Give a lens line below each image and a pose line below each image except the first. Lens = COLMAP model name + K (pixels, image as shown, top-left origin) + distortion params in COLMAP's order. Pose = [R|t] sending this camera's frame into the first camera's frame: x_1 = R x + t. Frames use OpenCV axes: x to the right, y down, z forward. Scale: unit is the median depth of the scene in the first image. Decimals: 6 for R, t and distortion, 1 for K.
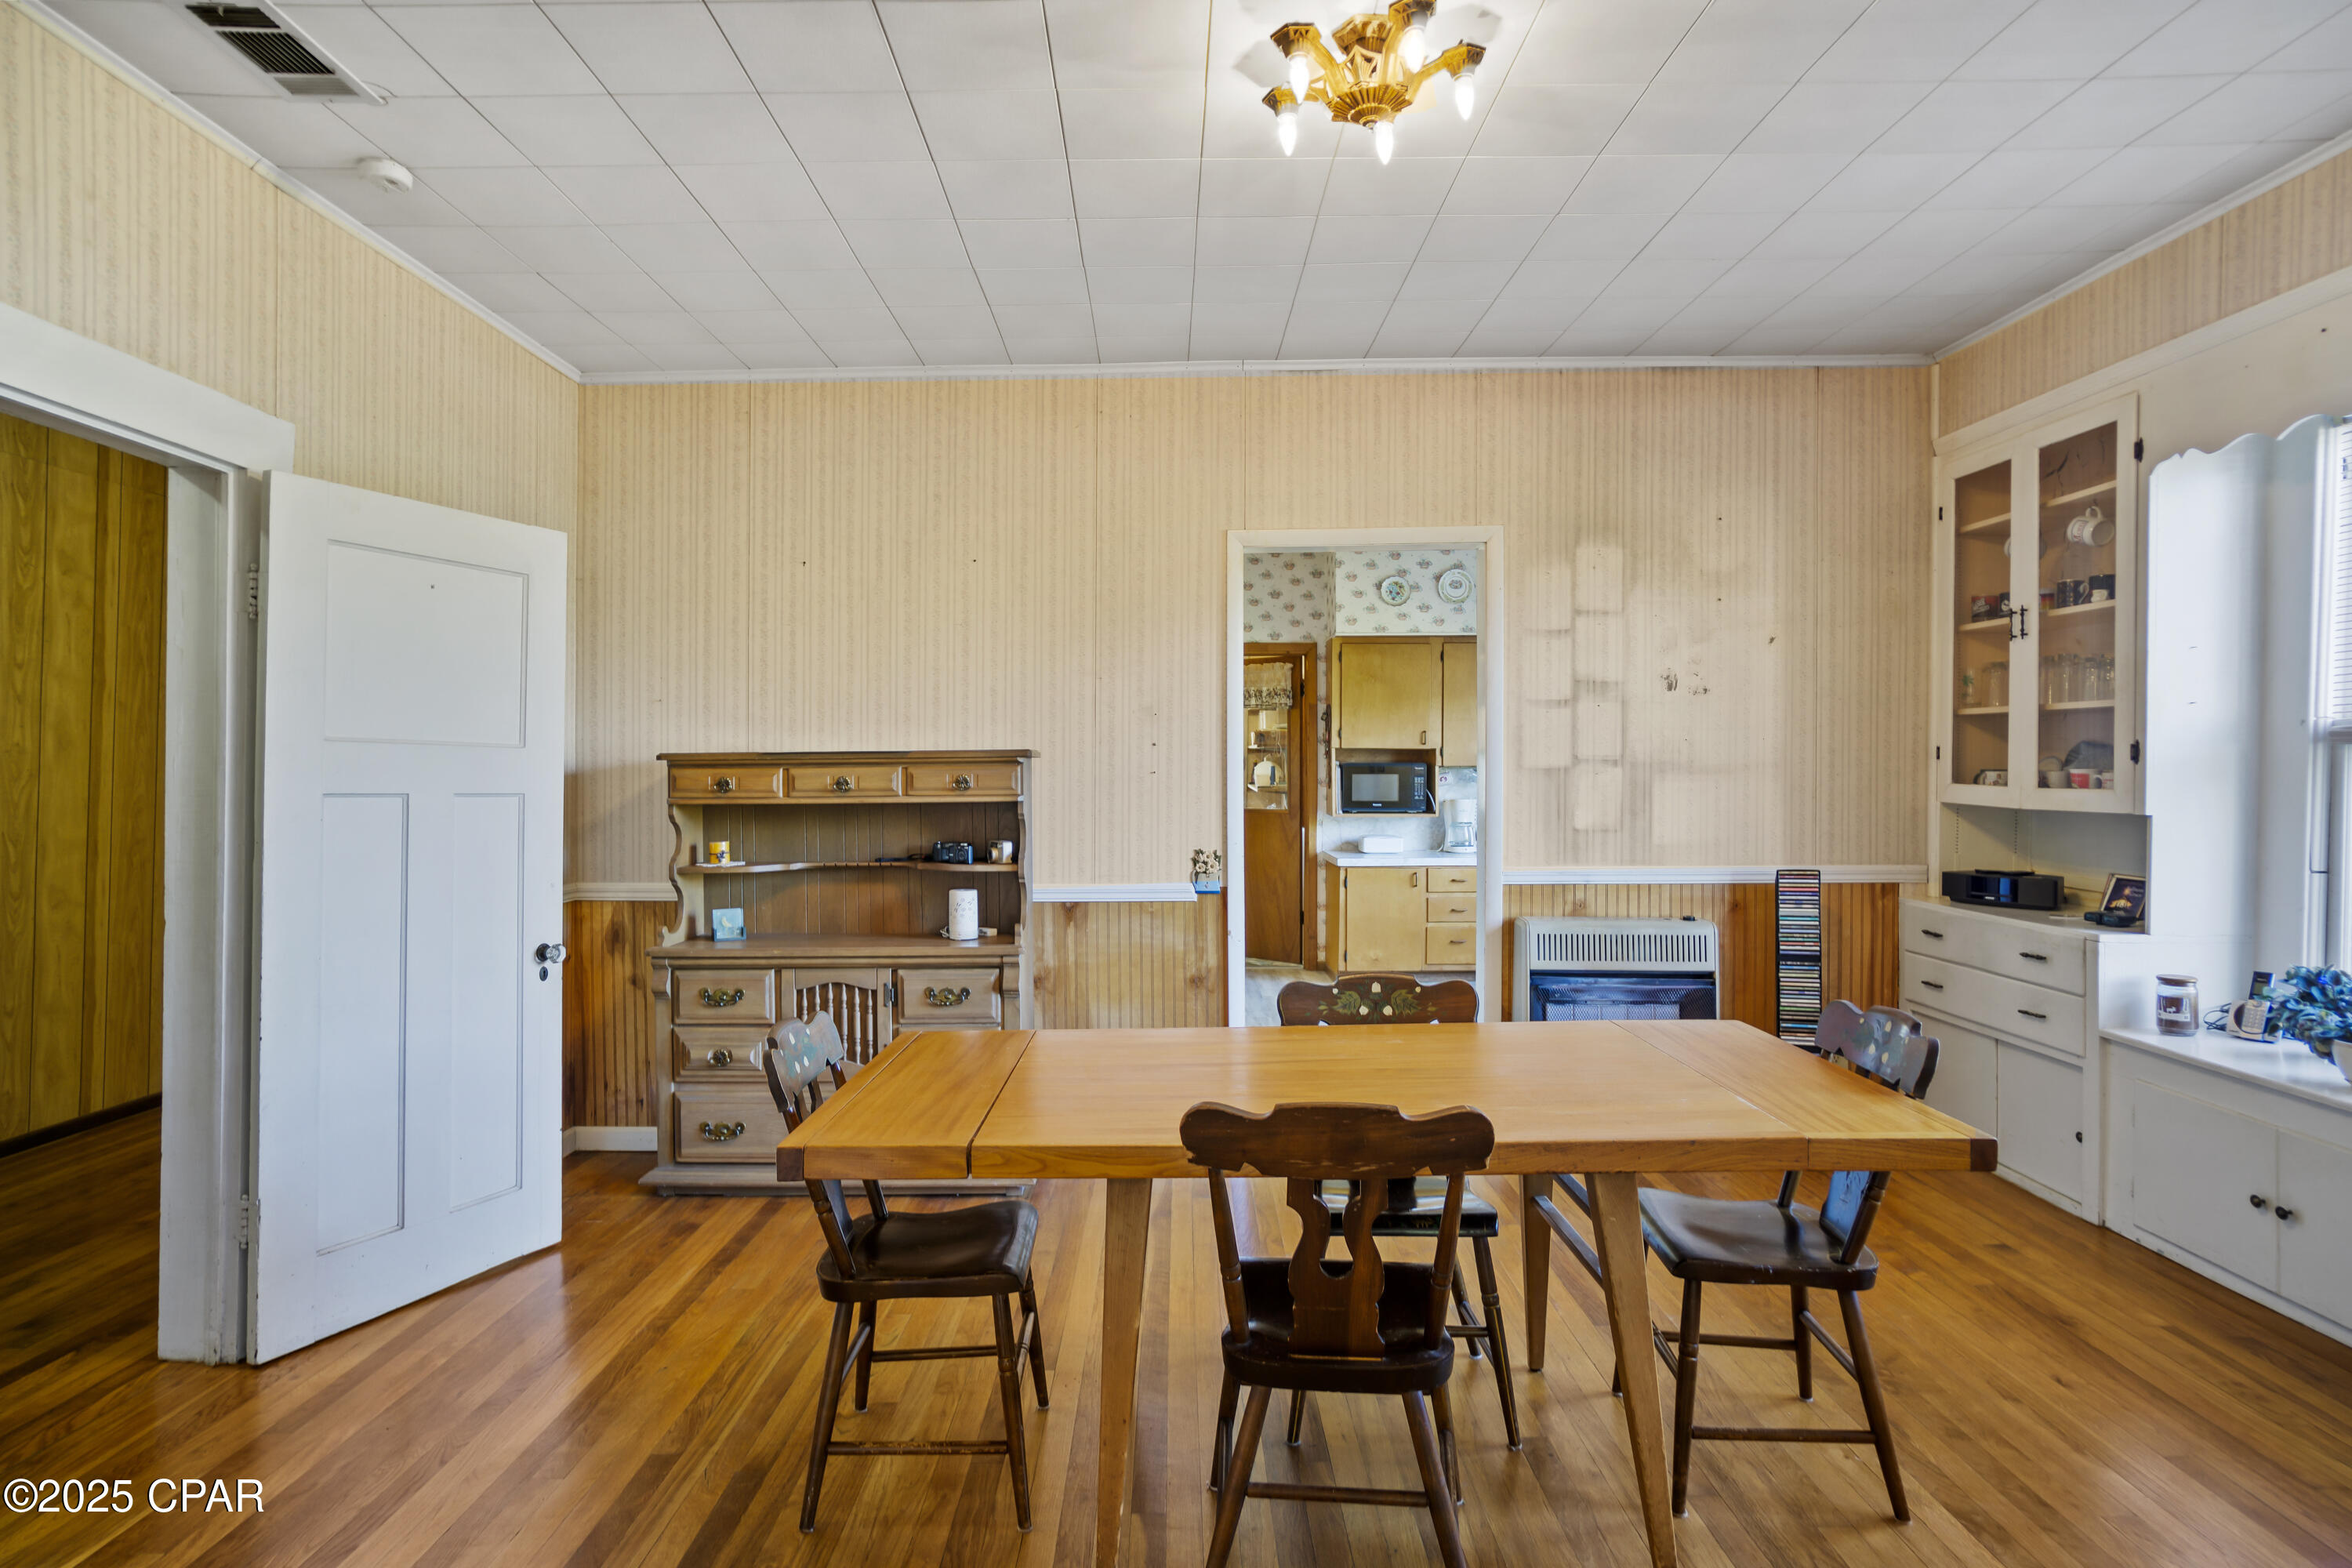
lens RADIAL K [[1261.4, 0, 1122.3], [0, 1261.4, 755.6], [0, 0, 1]] dist [-0.035012, 0.013625]
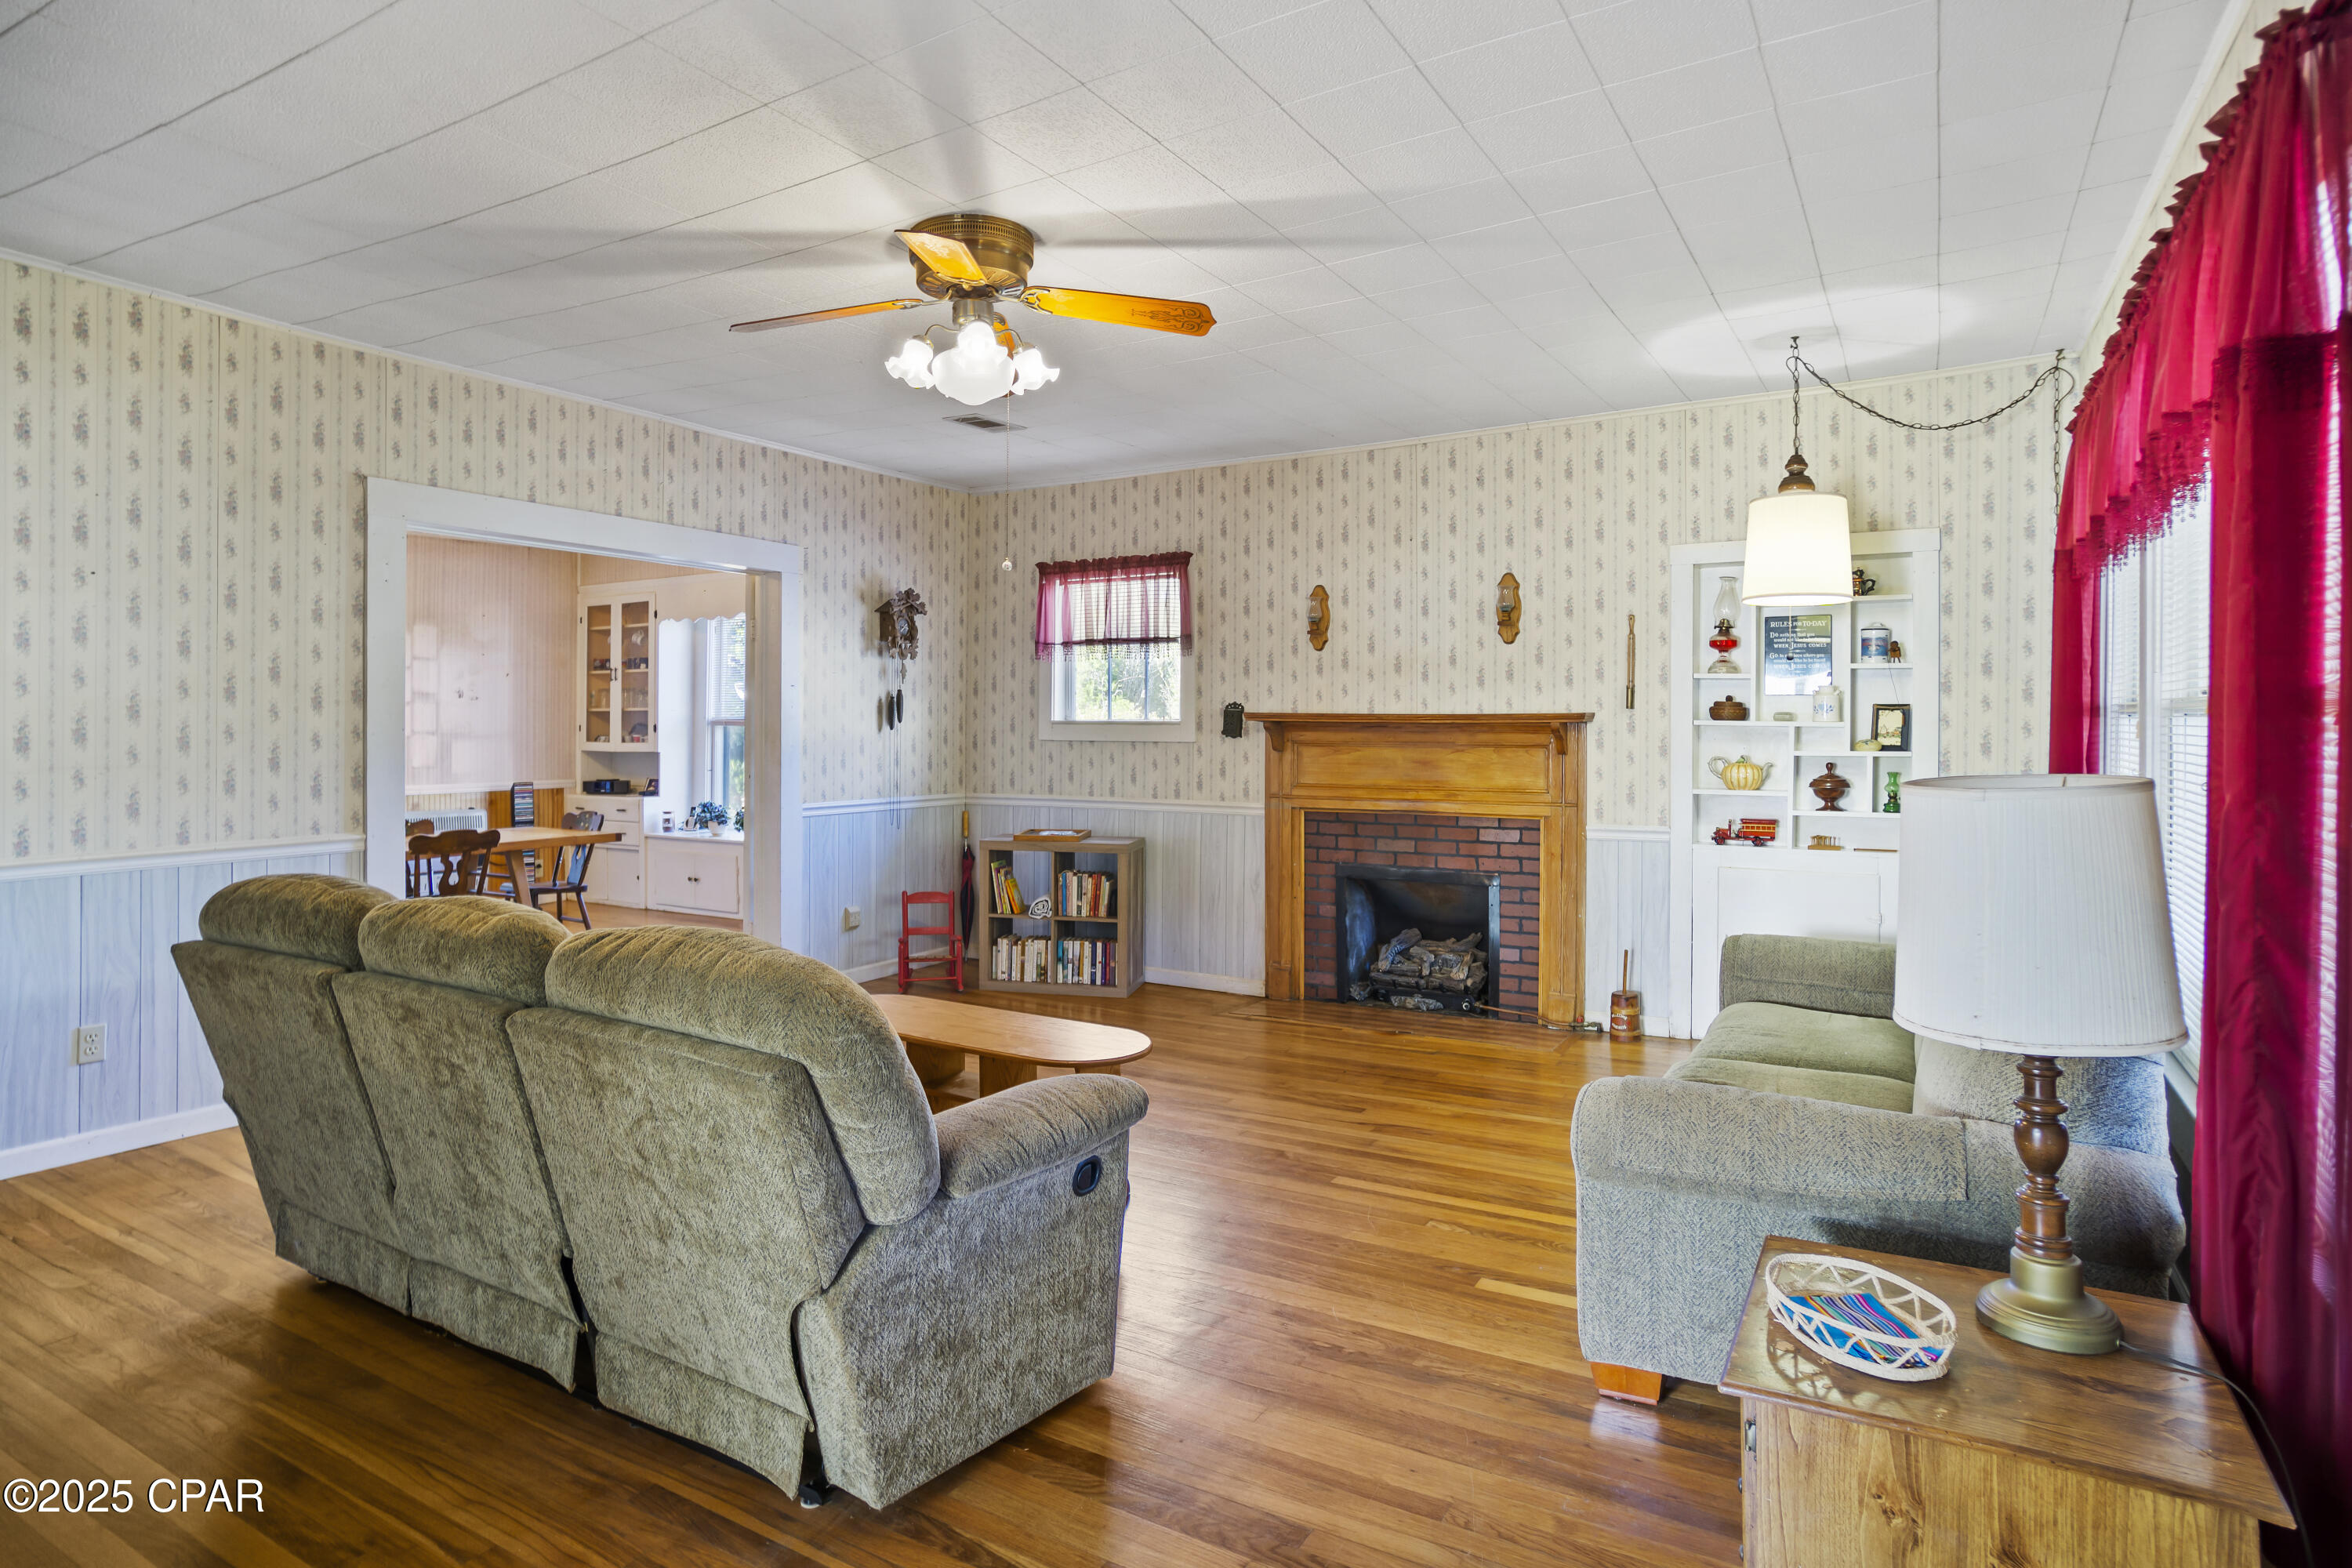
lens RADIAL K [[1261.4, 0, 1181.3], [0, 1261.4, 725.2], [0, 0, 1]] dist [-0.035012, 0.013625]
pose [[0.475429, -0.001223, 0.879753, -1.018005], [0.002304, 0.999997, 0.000145, -0.006620], [-0.879751, 0.001958, 0.475430, -1.279010]]
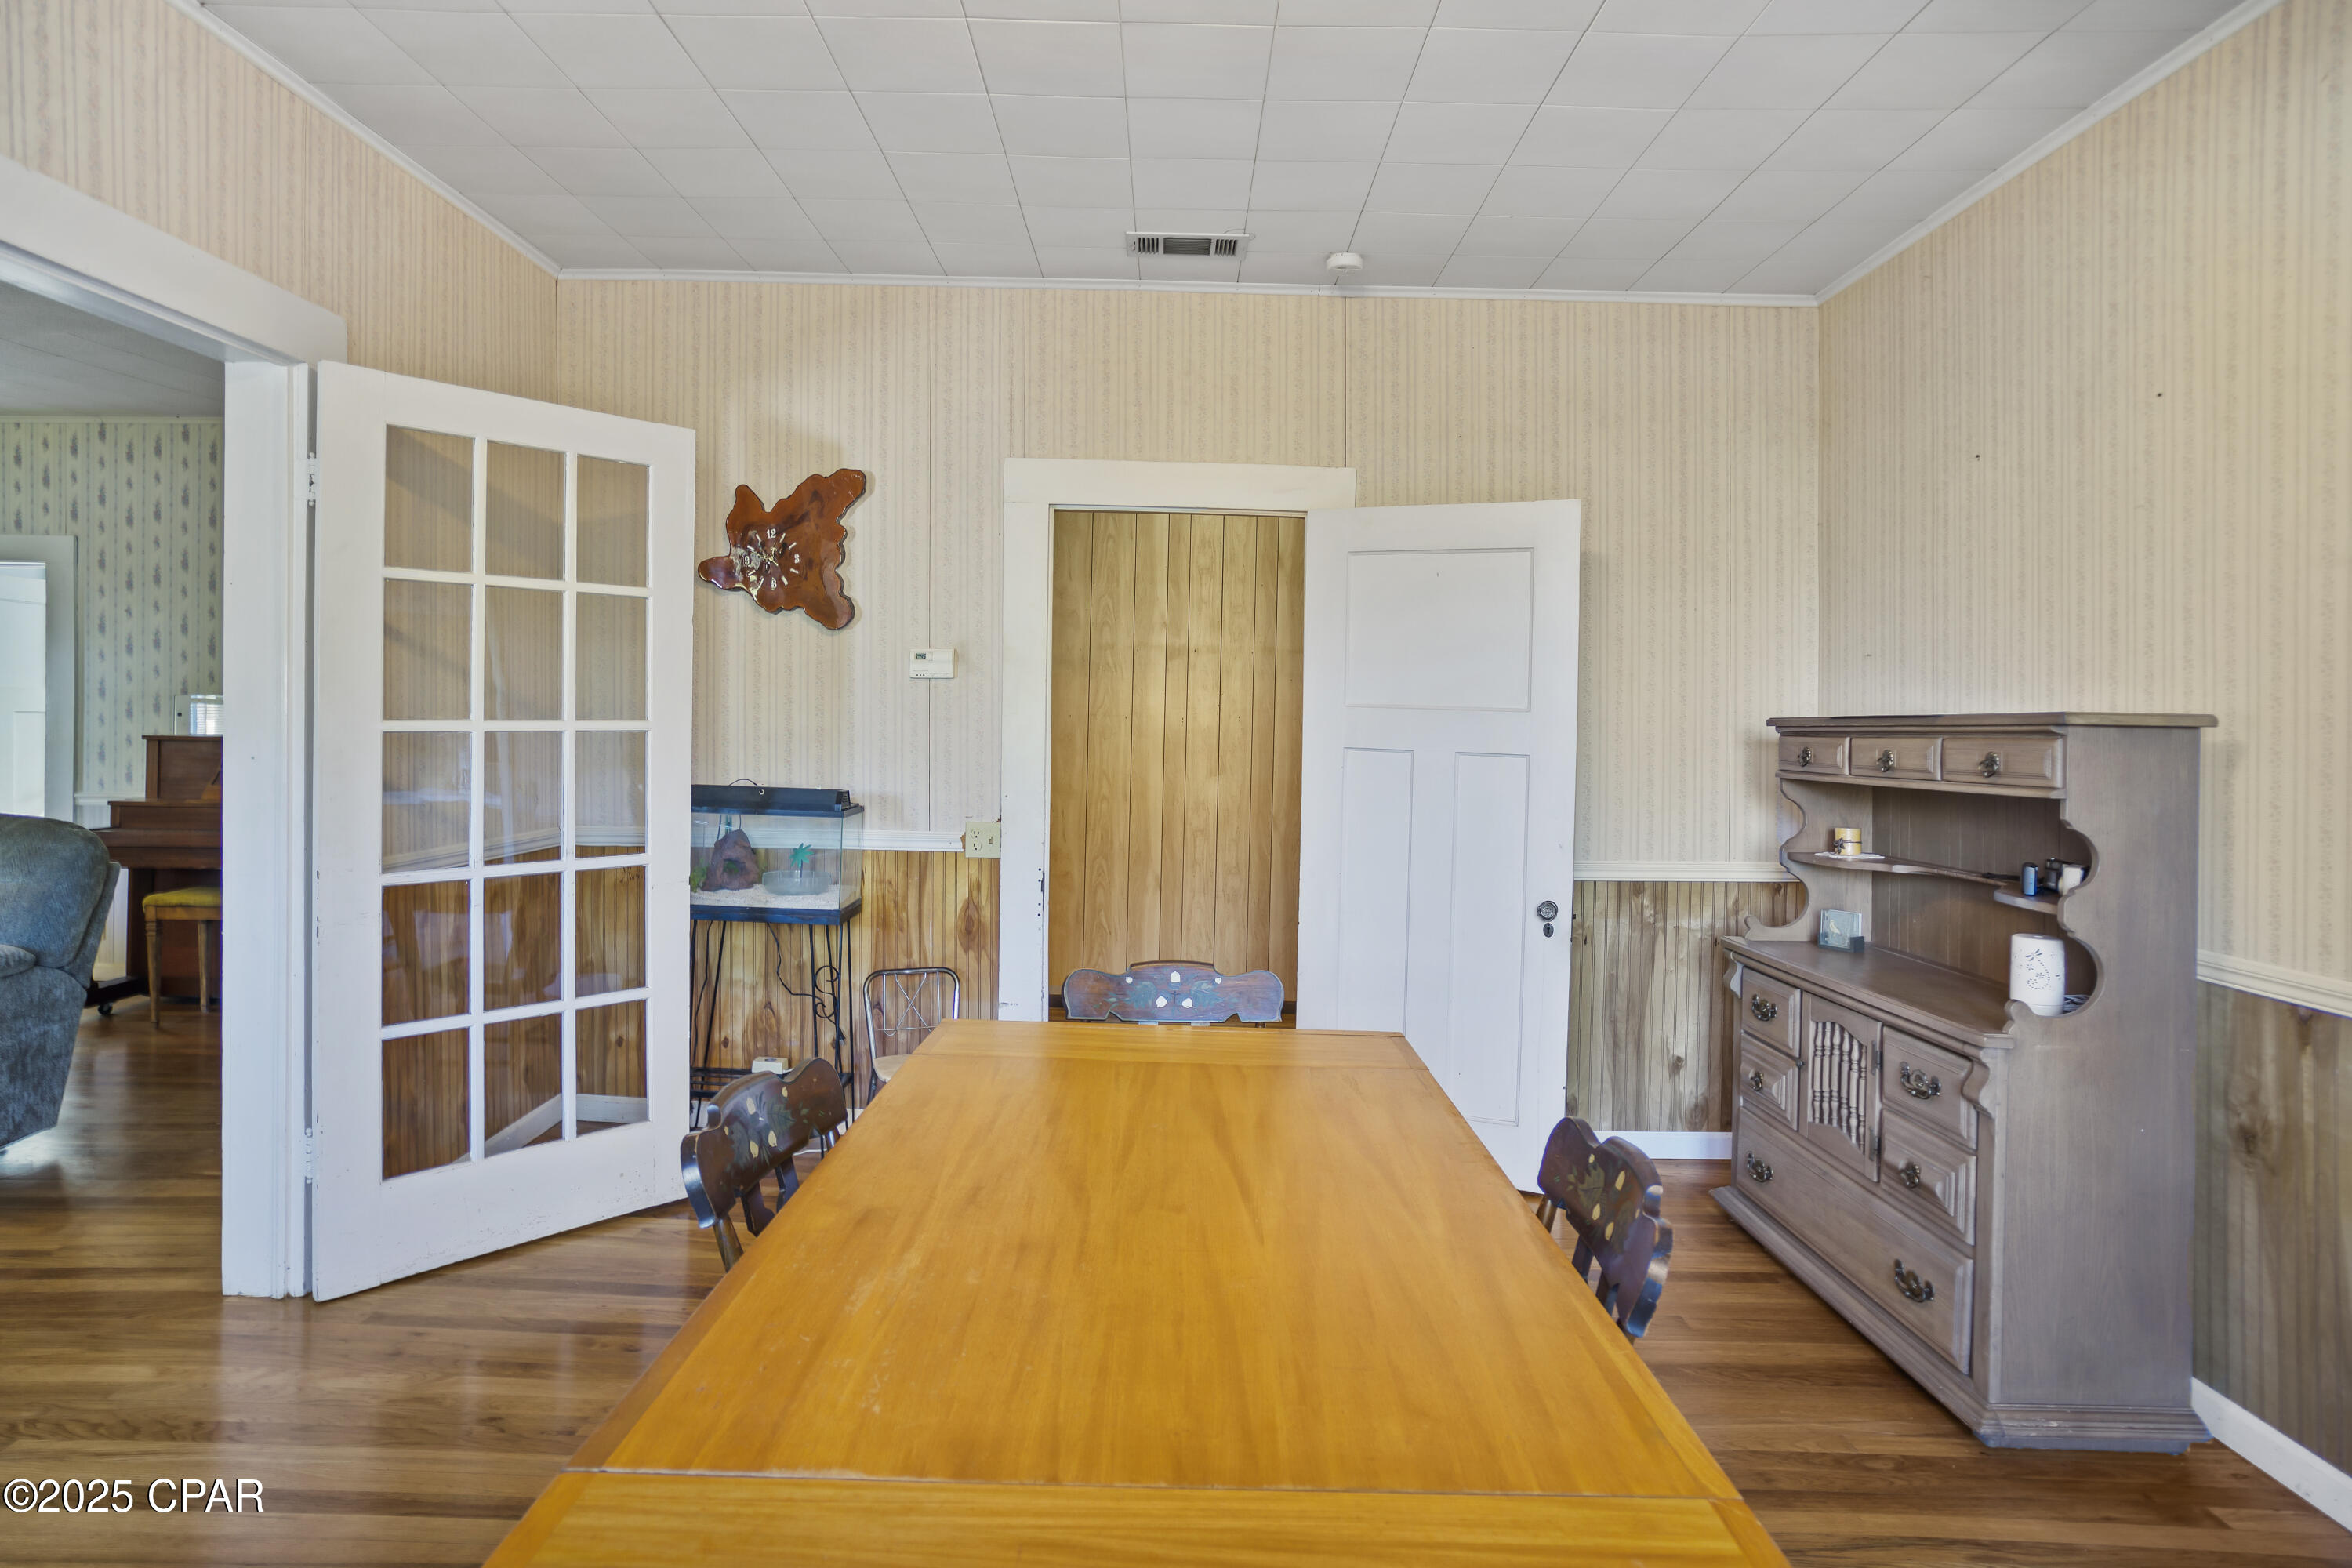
lens RADIAL K [[1261.4, 0, 1170.3], [0, 1261.4, 718.3], [0, 0, 1]] dist [-0.035012, 0.013625]
pose [[0.017262, 0.001888, -0.999849, 0.149637], [-0.007894, 0.999967, 0.001752, -0.000008], [0.999820, 0.007862, 0.017277, 0.172290]]
